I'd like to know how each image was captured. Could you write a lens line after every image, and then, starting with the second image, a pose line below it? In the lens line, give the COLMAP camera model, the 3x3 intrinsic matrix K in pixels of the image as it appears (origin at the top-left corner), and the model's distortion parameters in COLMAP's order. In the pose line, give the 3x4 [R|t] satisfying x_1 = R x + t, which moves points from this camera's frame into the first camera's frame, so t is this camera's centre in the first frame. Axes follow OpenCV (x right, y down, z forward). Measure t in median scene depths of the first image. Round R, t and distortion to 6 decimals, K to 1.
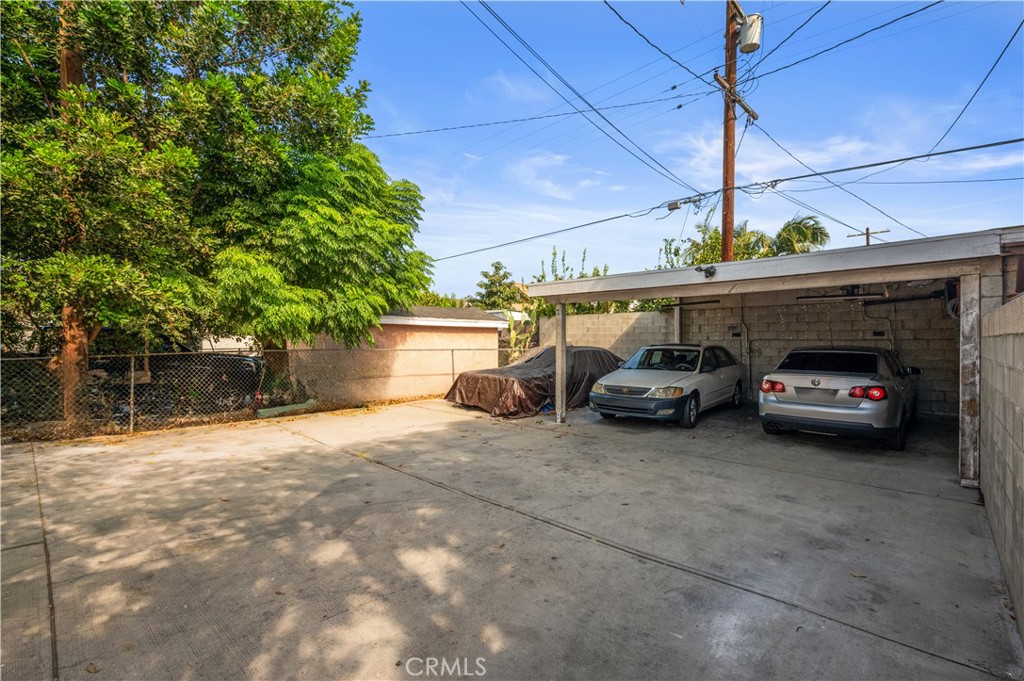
lens RADIAL K [[444.4, 0, 516.5], [0, 444.4, 338.2], [0, 0, 1]] dist [0.000009, -0.000529]
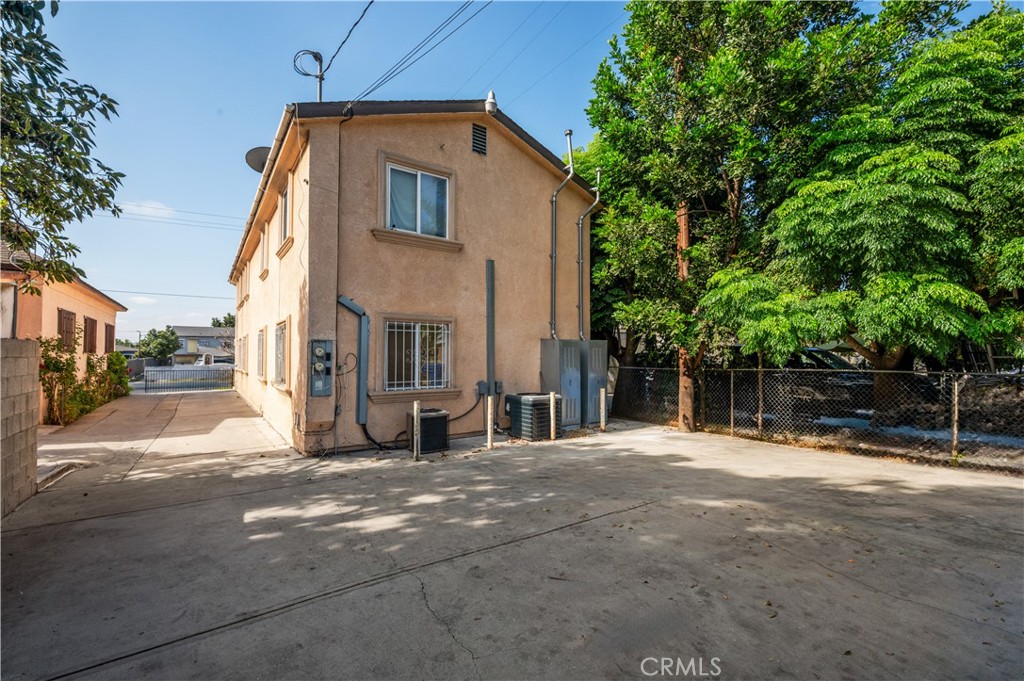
lens RADIAL K [[444.4, 0, 516.3], [0, 444.4, 344.2], [0, 0, 1]] dist [0.000009, -0.000529]
pose [[-0.225628, -0.017500, -0.974056, 0.899596], [-0.009855, 0.999828, -0.015680, -0.014714], [0.974164, 0.006061, -0.225762, 1.518122]]
